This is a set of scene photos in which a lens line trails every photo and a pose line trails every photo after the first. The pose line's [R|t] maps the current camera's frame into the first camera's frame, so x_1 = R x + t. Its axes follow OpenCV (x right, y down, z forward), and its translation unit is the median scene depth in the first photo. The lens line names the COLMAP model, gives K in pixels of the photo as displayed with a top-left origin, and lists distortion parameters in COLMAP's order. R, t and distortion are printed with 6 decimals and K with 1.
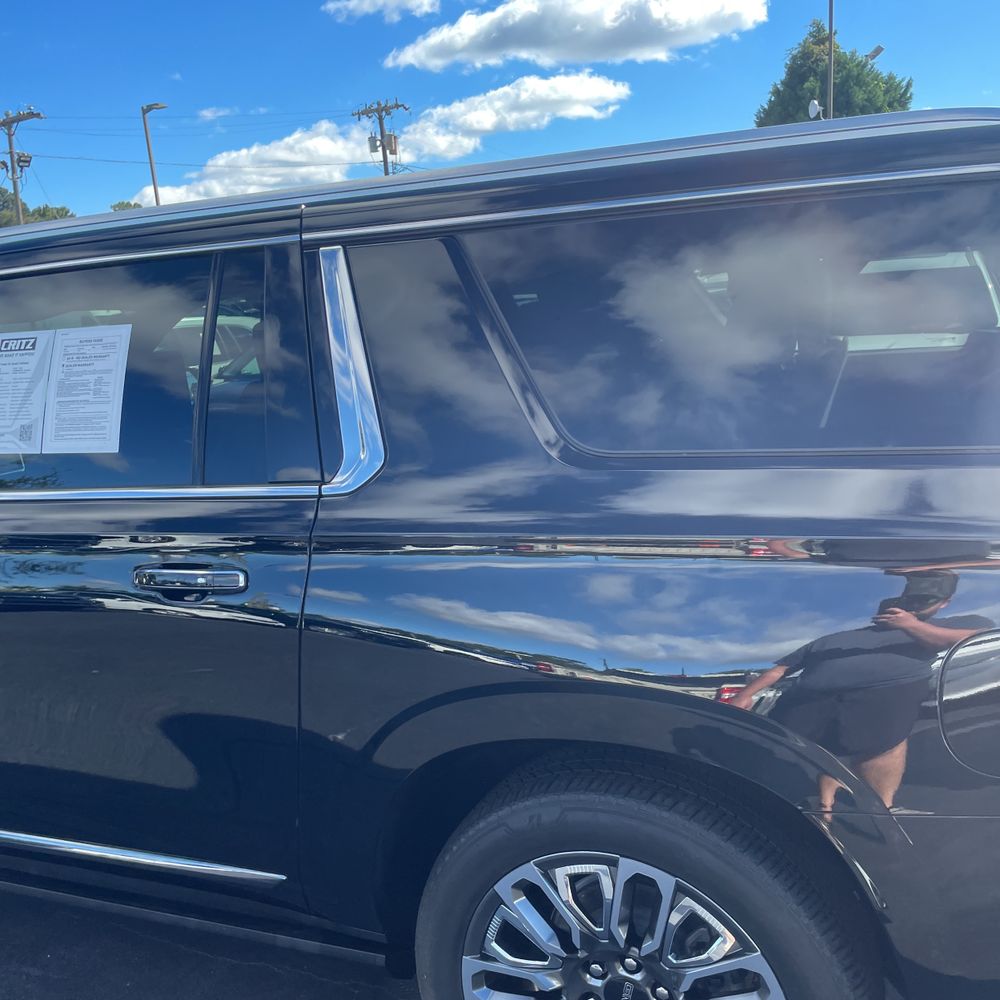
lens RADIAL K [[1002.6, 0, 500.0], [0, 1002.6, 500.0], [0, 0, 1]] dist [0.106306, -0.155239]
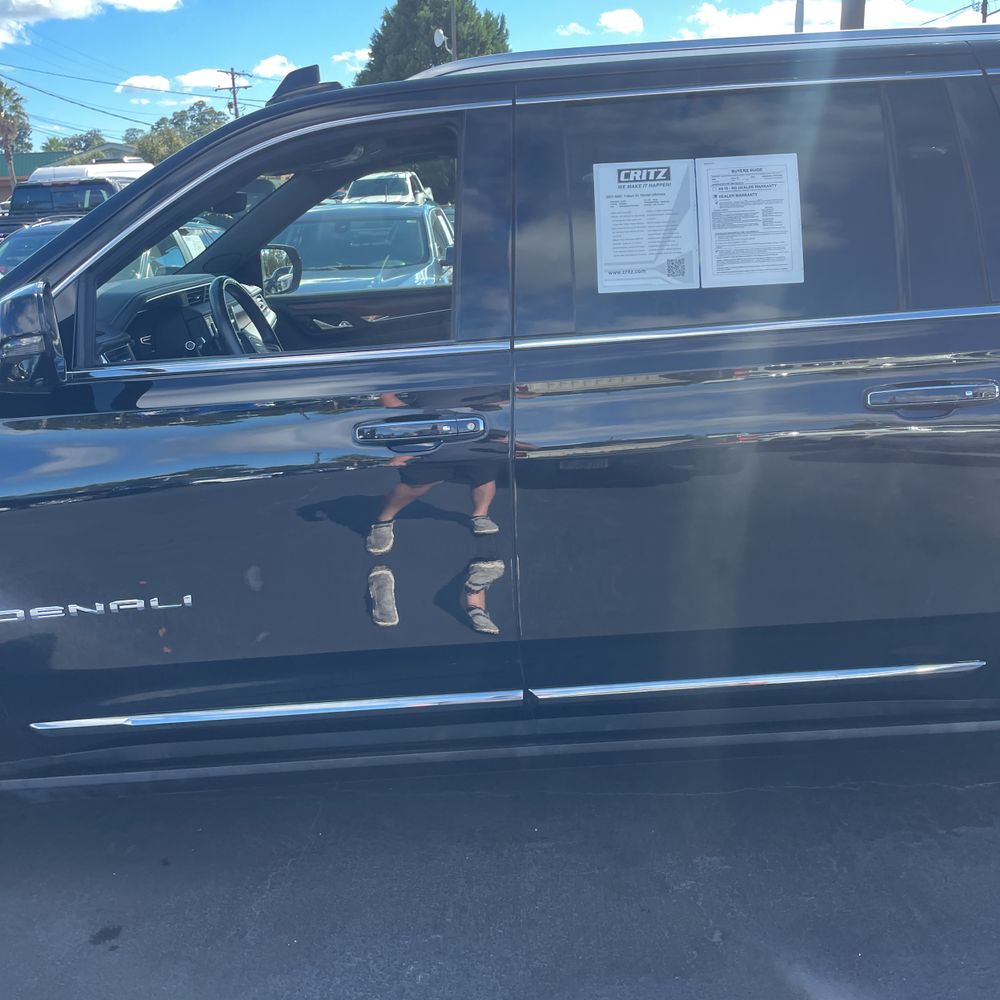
lens RADIAL K [[1002.6, 0, 500.0], [0, 1002.6, 500.0], [0, 0, 1]] dist [0.106306, -0.155239]
pose [[0.915054, -0.079738, 0.395371, -1.010323], [0.054093, 0.995669, 0.075611, 0.071759], [-0.399688, -0.047801, 0.915404, 0.178055]]
